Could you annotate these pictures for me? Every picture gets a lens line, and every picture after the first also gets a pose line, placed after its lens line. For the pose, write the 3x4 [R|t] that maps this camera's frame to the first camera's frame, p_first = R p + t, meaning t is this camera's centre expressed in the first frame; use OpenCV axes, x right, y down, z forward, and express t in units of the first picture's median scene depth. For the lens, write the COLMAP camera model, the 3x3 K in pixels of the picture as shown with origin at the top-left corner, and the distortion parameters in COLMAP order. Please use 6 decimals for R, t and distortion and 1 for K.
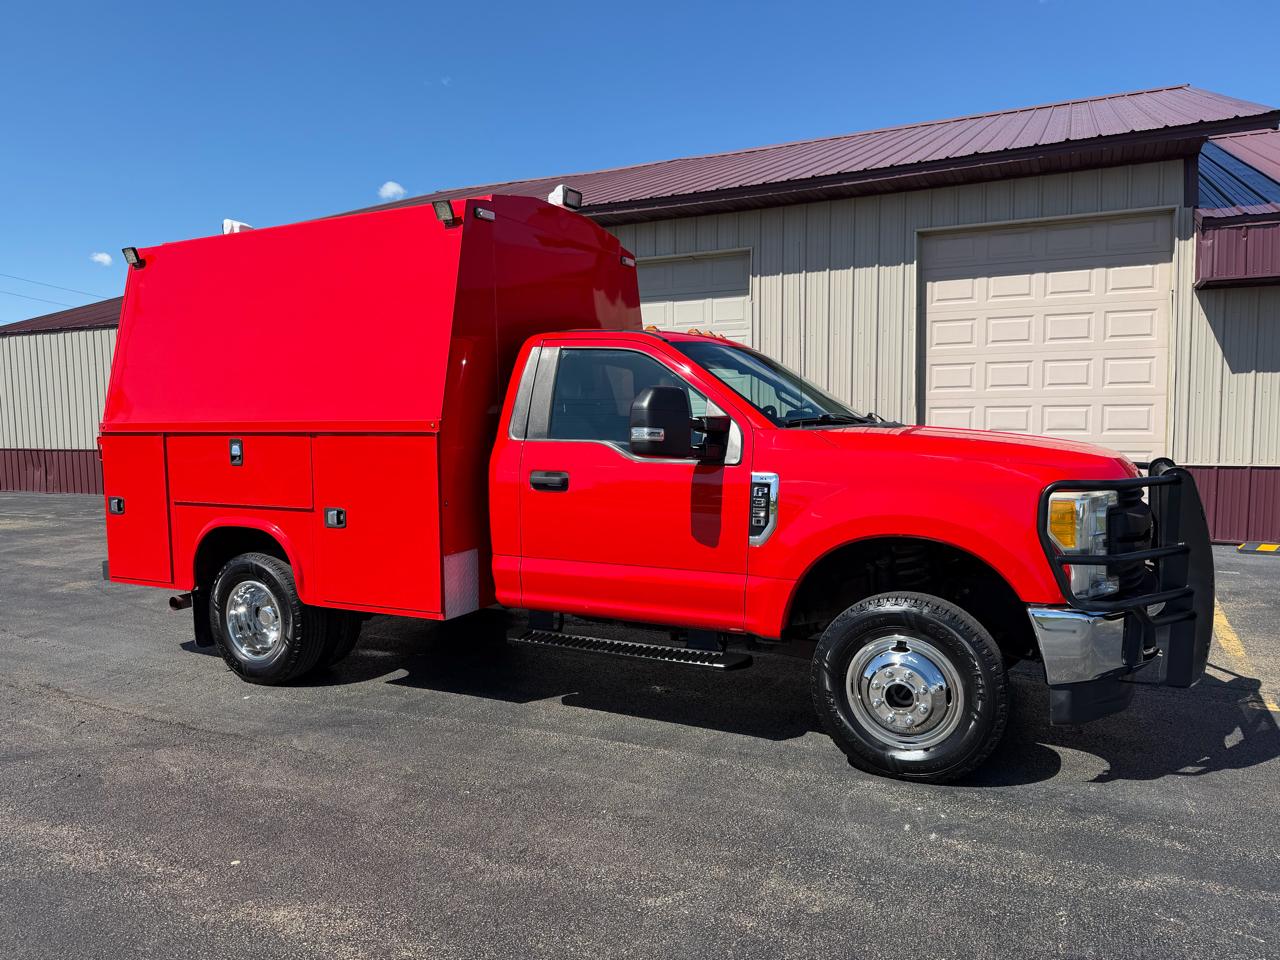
lens RADIAL K [[907.7, 0, 640.9], [0, 907.7, 483.2], [0, 0, 1]] dist [0.011391, -0.024282]
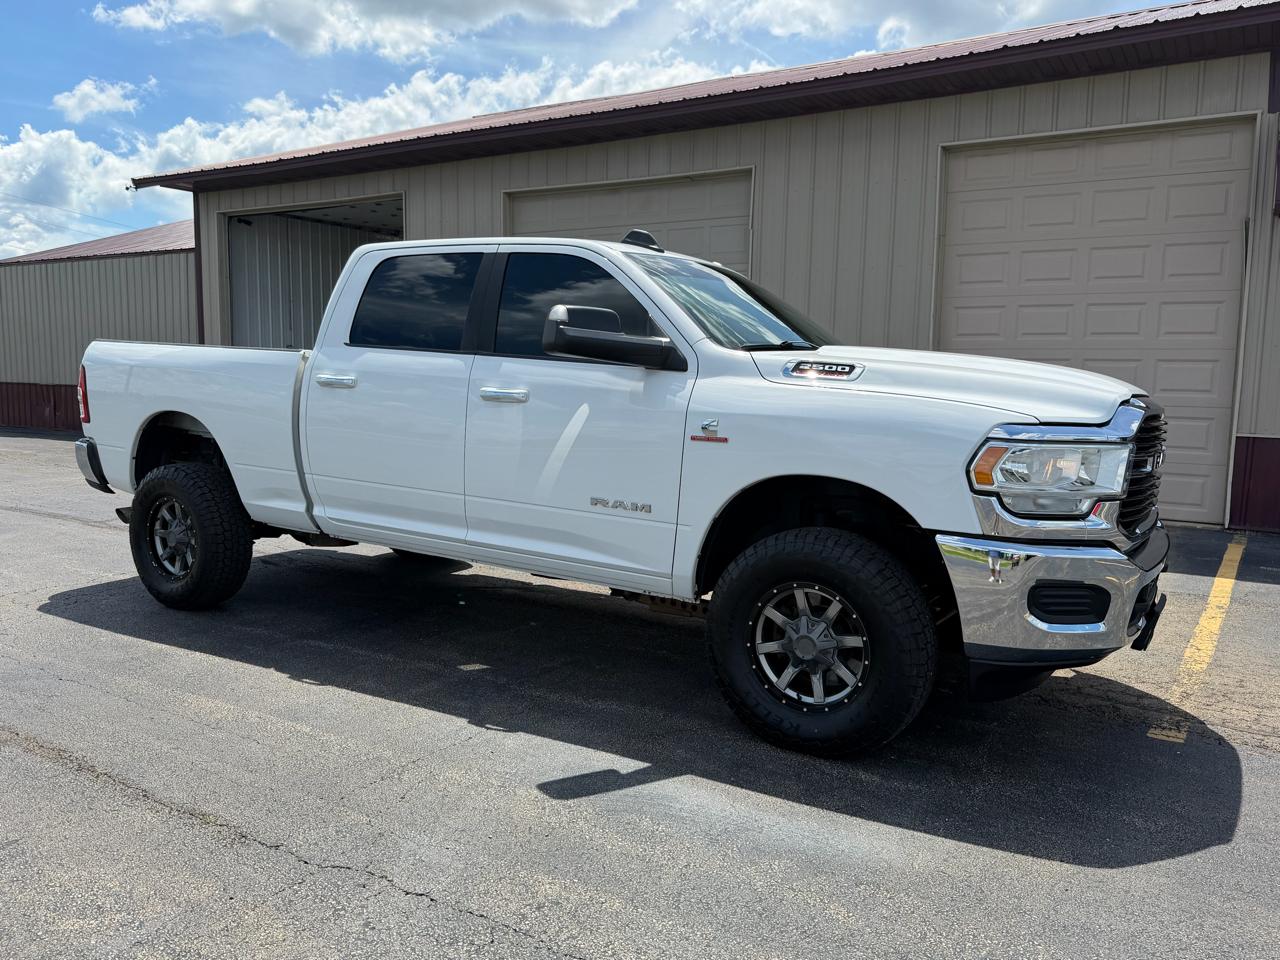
lens RADIAL K [[978.2, 0, 642.7], [0, 978.2, 488.2], [0, 0, 1]] dist [0.006793, -0.016682]
pose [[0.992750, 0.043161, -0.112183, 0.172210], [-0.038875, 0.998439, 0.040116, 0.013241], [0.113739, -0.035464, 0.992877, 0.077030]]
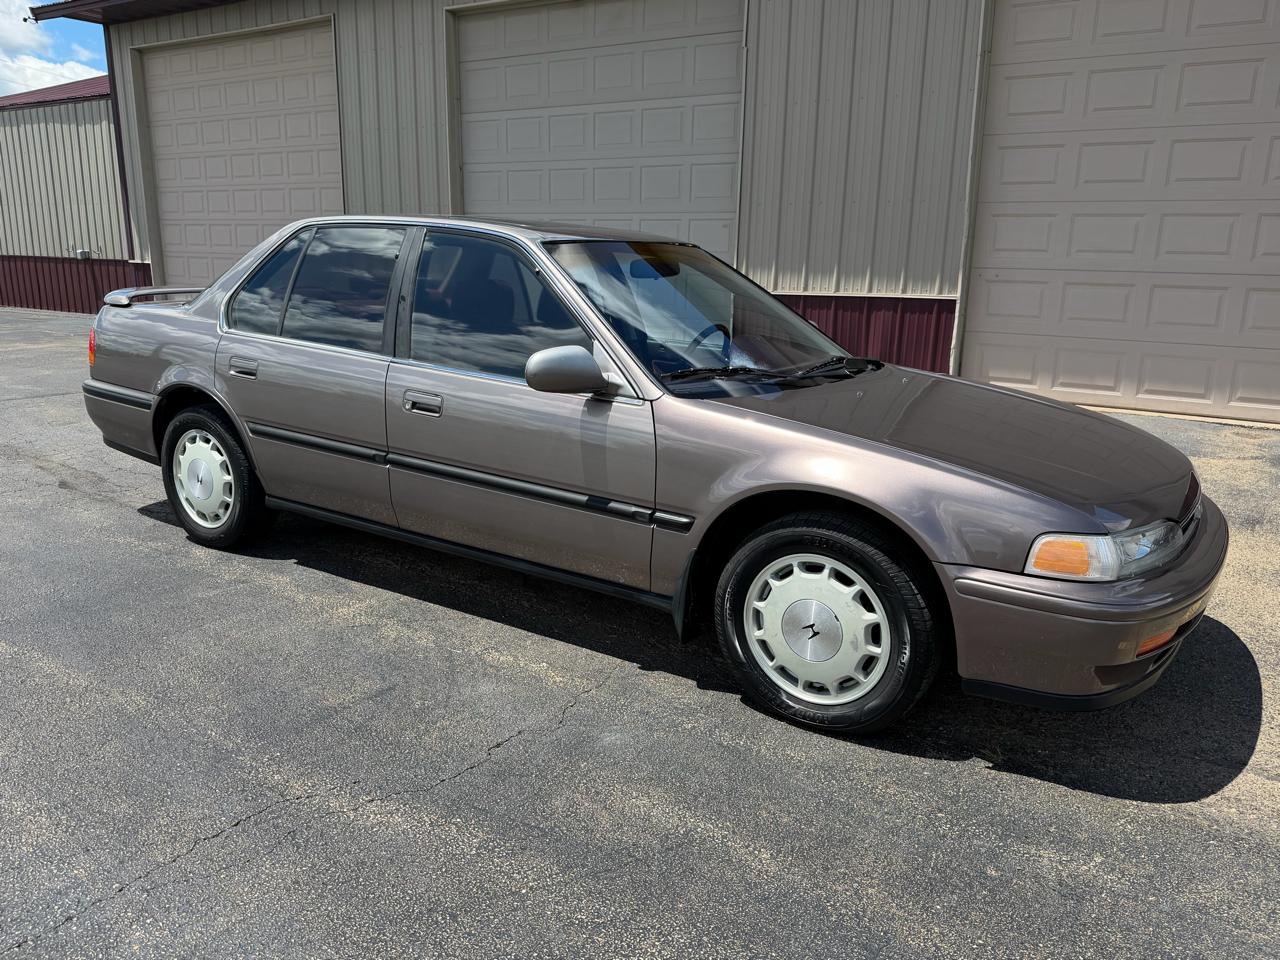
lens RADIAL K [[978.2, 0, 642.0], [0, 978.2, 469.6], [0, 0, 1]] dist [0.006793, -0.016682]
pose [[0.990524, 0.058225, -0.124384, 0.198671], [-0.039639, 0.988344, 0.146984, 0.007432], [0.131492, -0.140661, 0.981287, 0.285048]]
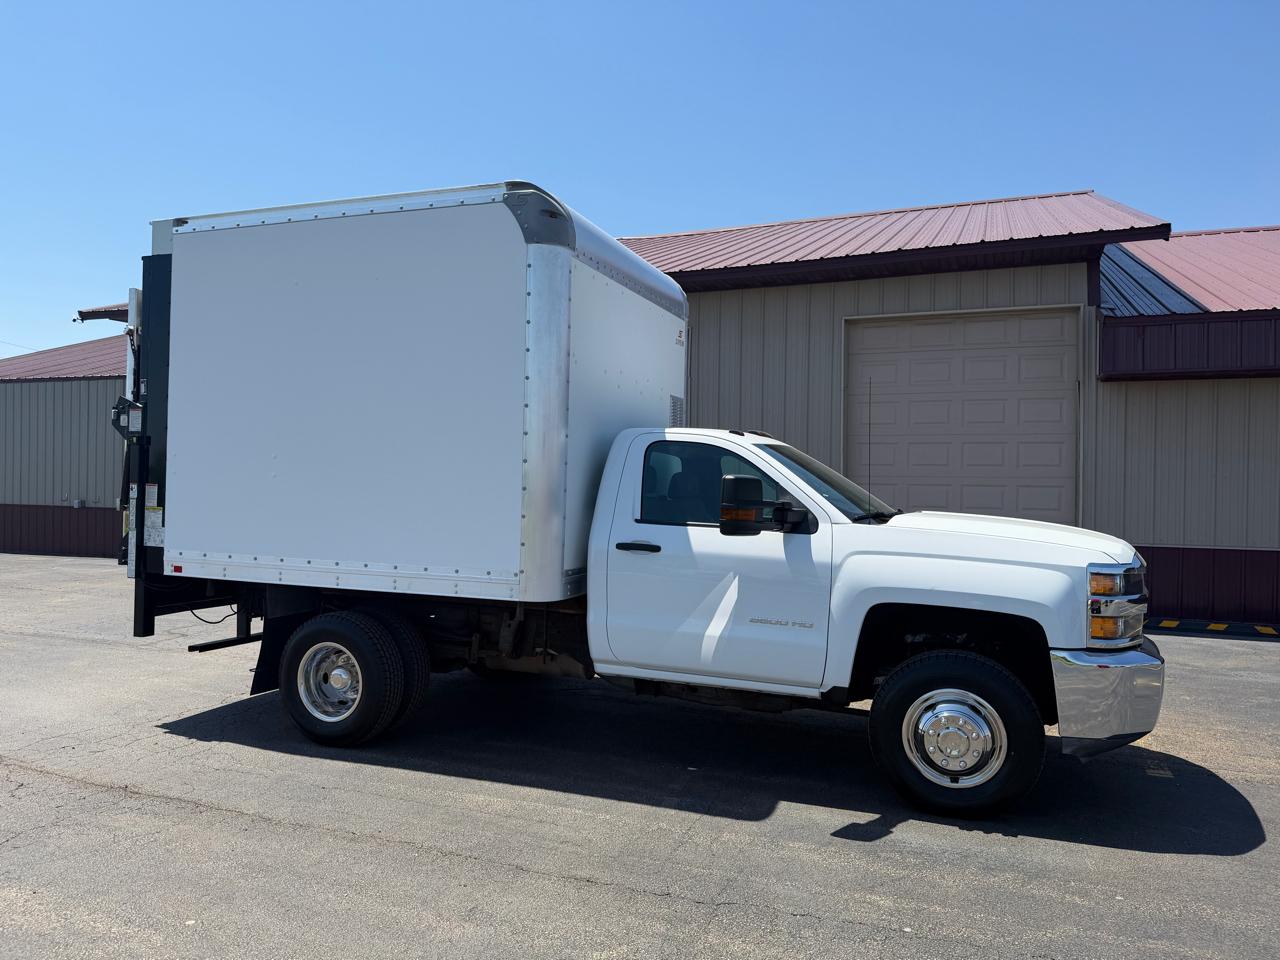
lens RADIAL K [[907.7, 0, 635.8], [0, 907.7, 485.0], [0, 0, 1]] dist [0.011391, -0.024282]
pose [[0.997443, 0.023823, 0.067378, -0.008458], [-0.019048, 0.997319, -0.070654, -0.004183], [-0.068881, 0.069190, 0.995223, -0.029699]]
